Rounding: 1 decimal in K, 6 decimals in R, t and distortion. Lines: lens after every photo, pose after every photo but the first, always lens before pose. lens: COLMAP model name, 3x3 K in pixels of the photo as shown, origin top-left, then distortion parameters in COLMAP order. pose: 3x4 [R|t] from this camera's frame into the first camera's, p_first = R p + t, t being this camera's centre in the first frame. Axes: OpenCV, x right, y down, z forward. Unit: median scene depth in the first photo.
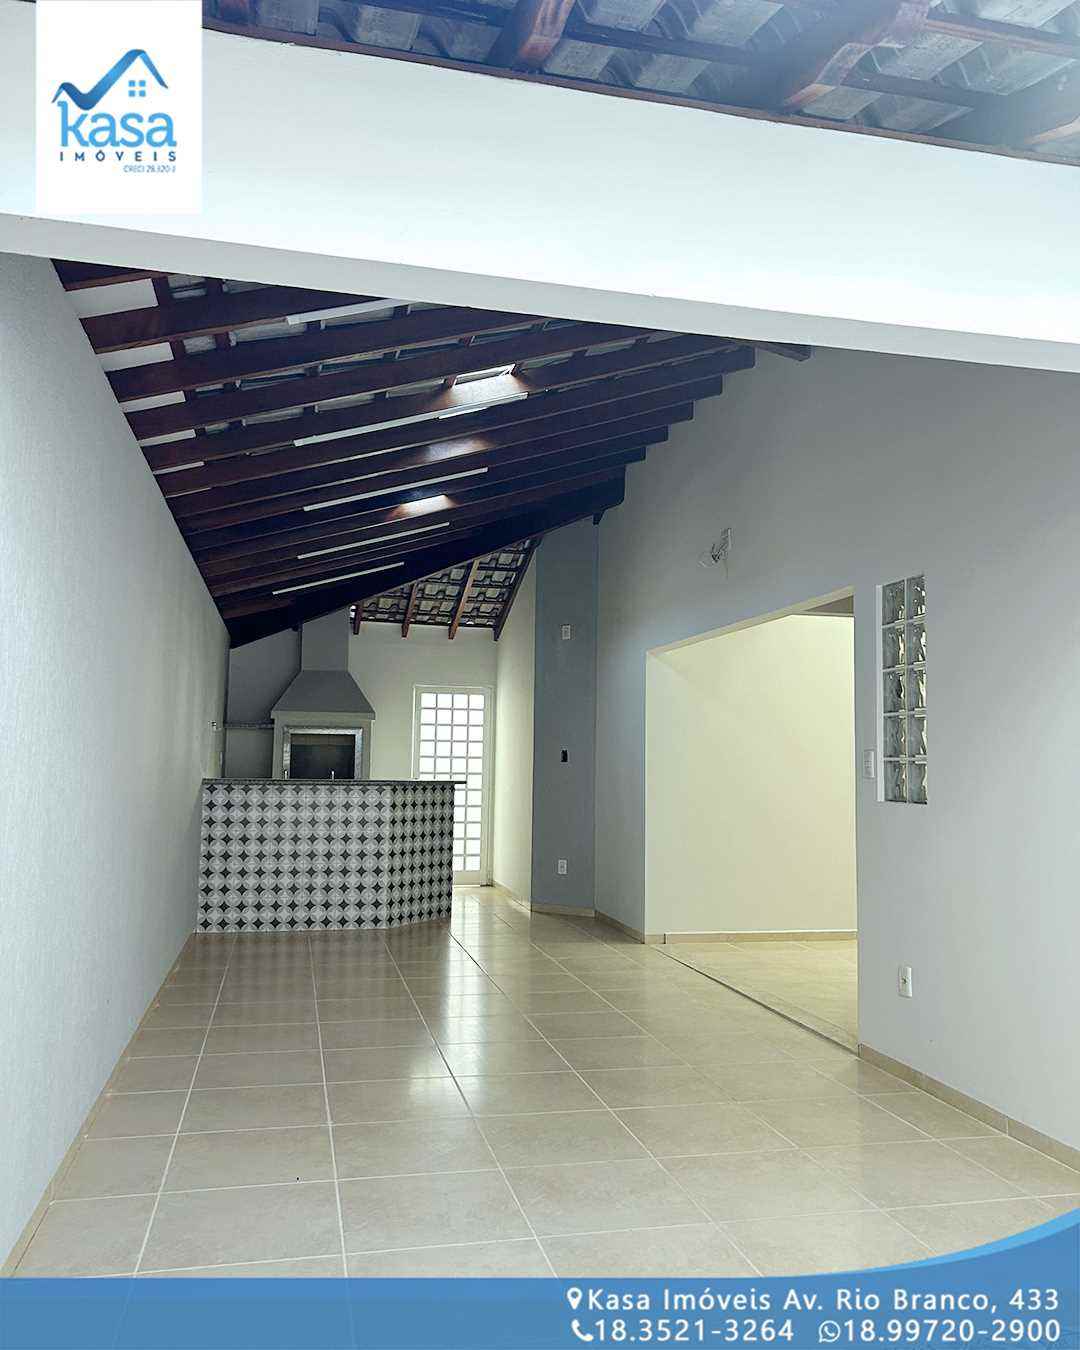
lens RADIAL K [[1112.8, 0, 538.5], [0, 1112.8, 682.2], [0, 0, 1]] dist [0.039146, -0.042060]
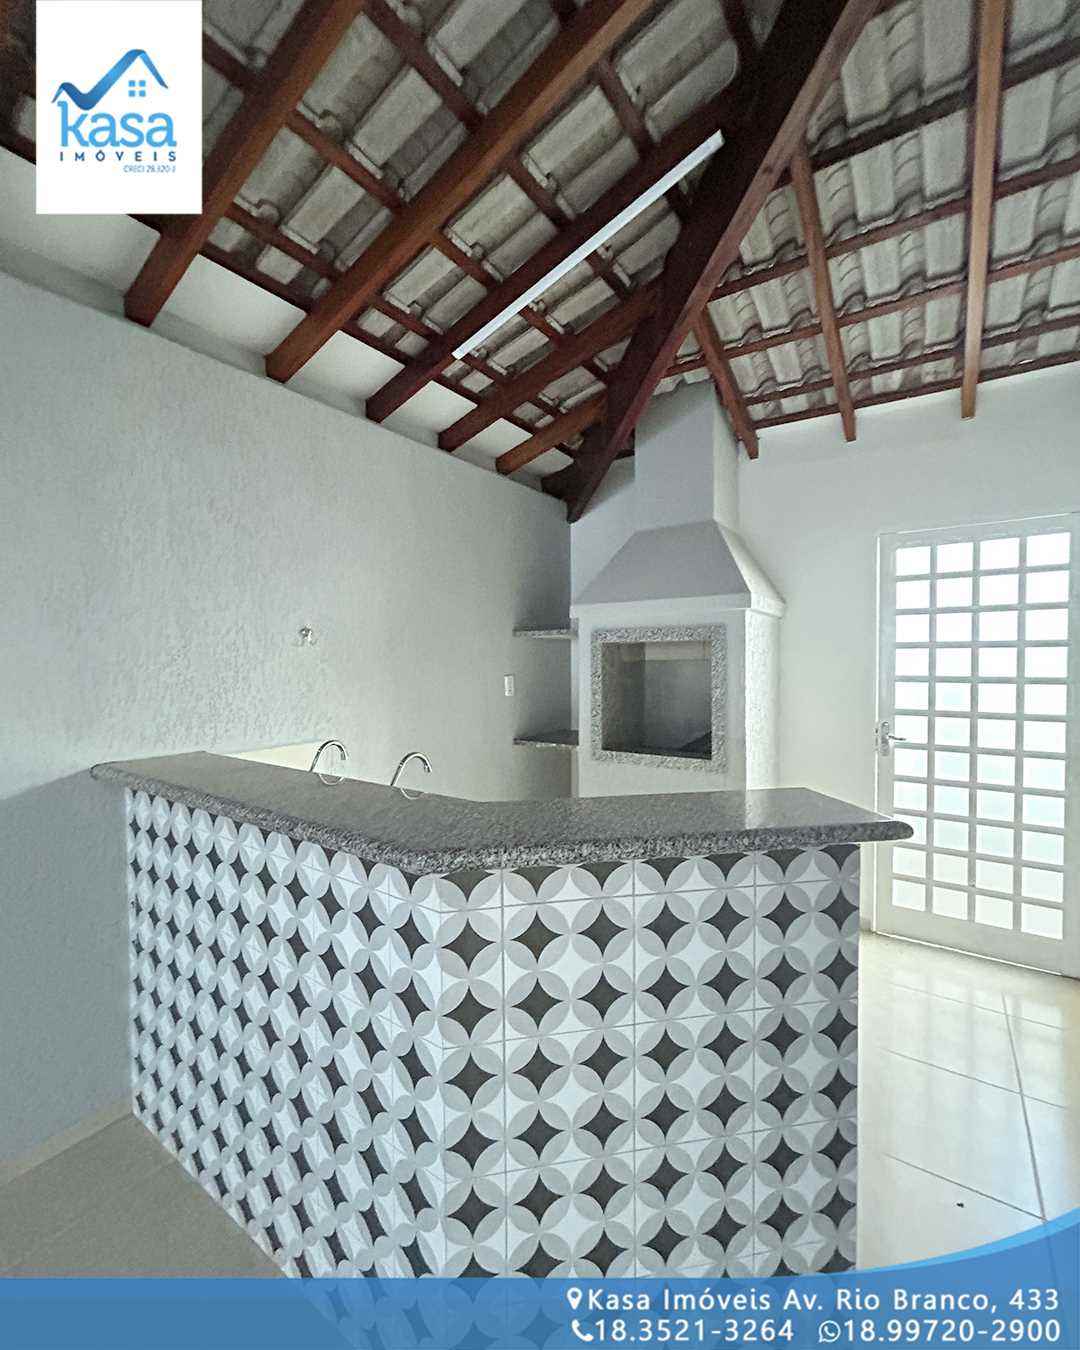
lens RADIAL K [[593.5, 0, 541.7], [0, 593.5, 671.4], [0, 0, 1]] dist [-0.009001, 0.000419]
pose [[0.682359, -0.008284, -0.730970, -0.023399], [0.070275, 0.996048, 0.054313, 0.038453], [0.727632, -0.088429, 0.680245, 0.712822]]
